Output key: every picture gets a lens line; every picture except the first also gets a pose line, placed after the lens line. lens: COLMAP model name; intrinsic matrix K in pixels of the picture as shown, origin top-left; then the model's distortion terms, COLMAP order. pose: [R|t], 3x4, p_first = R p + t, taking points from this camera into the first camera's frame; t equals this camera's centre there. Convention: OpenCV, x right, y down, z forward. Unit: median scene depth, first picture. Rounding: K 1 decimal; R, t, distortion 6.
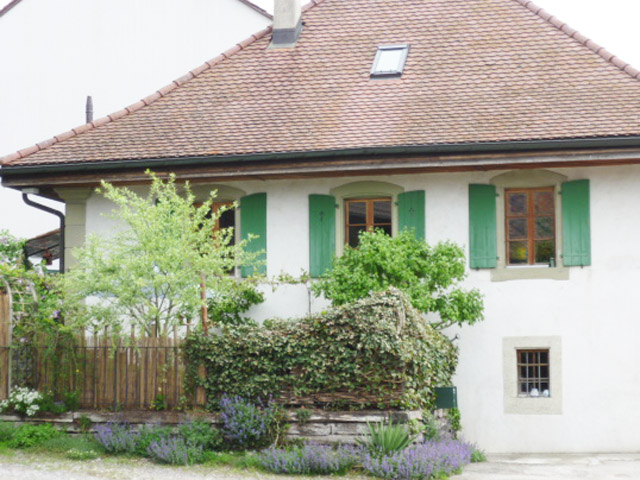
lens RADIAL K [[1239.1, 0, 320.0], [0, 1239.1, 240.0], [0, 0, 1]] dist [-0.001474, 0.020089]
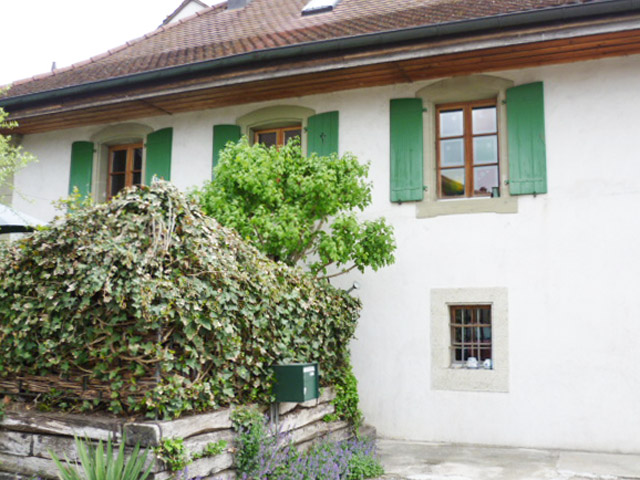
lens RADIAL K [[611.7, 0, 321.0], [0, 611.7, 228.0], [0, 0, 1]] dist [-0.059437, 0.001384]
pose [[0.989787, -0.003415, -0.142510, 0.135337], [-0.002667, 0.999094, -0.042467, 0.057312], [0.142526, 0.042413, 0.988882, 0.618110]]
